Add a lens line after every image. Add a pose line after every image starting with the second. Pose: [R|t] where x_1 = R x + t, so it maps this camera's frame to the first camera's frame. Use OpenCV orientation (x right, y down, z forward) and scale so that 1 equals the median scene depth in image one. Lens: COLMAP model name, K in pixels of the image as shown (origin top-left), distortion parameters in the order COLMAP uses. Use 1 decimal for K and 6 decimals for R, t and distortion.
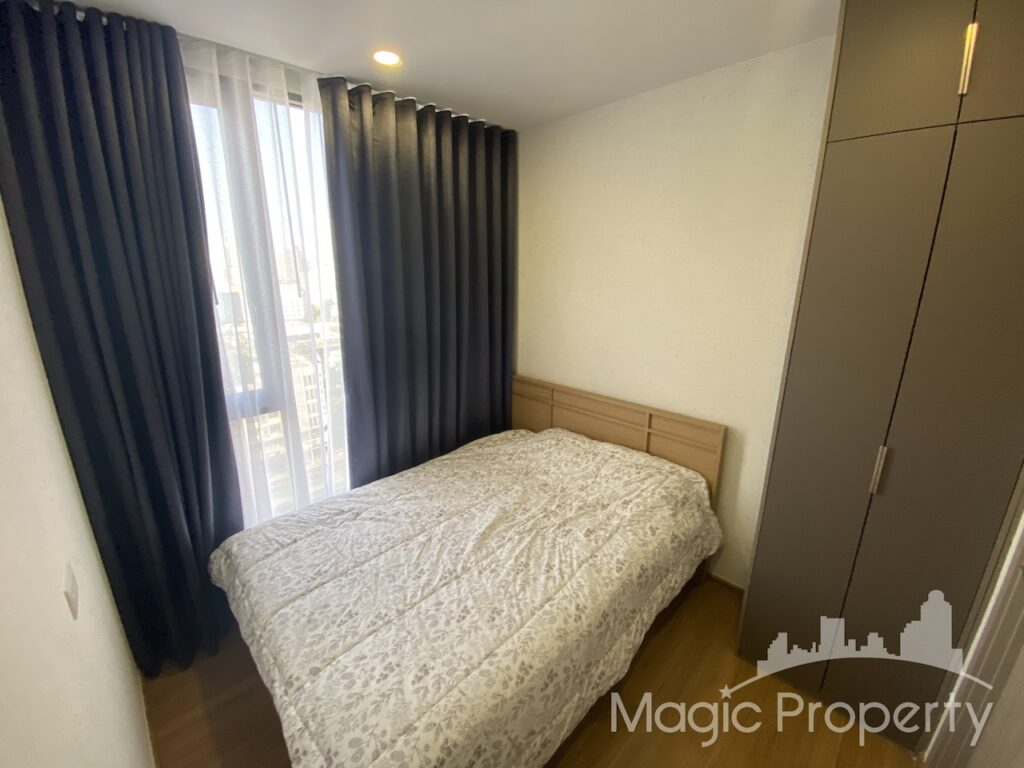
lens RADIAL K [[419.4, 0, 515.2], [0, 419.4, 385.5], [0, 0, 1]] dist [0.032631, -0.025182]
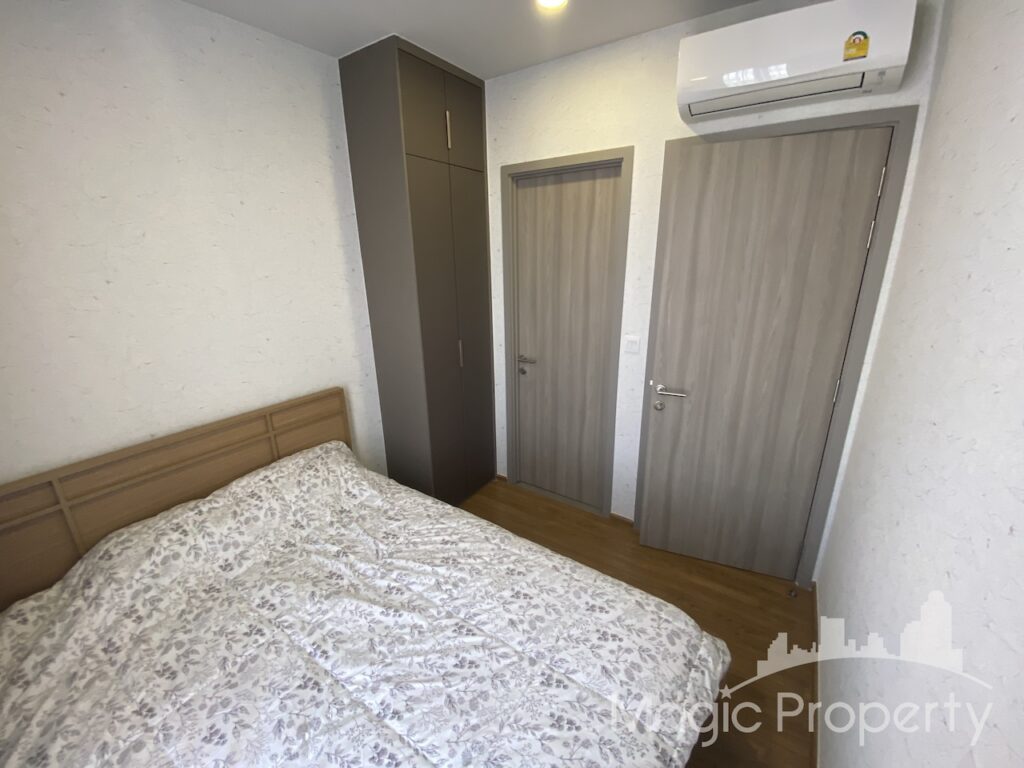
lens RADIAL K [[419.4, 0, 515.2], [0, 419.4, 385.5], [0, 0, 1]] dist [0.032631, -0.025182]
pose [[-0.201244, -0.289459, 0.935796, -0.691845], [0.290755, 0.894633, 0.339254, -0.158907], [-0.935394, 0.340360, -0.095878, 0.759854]]
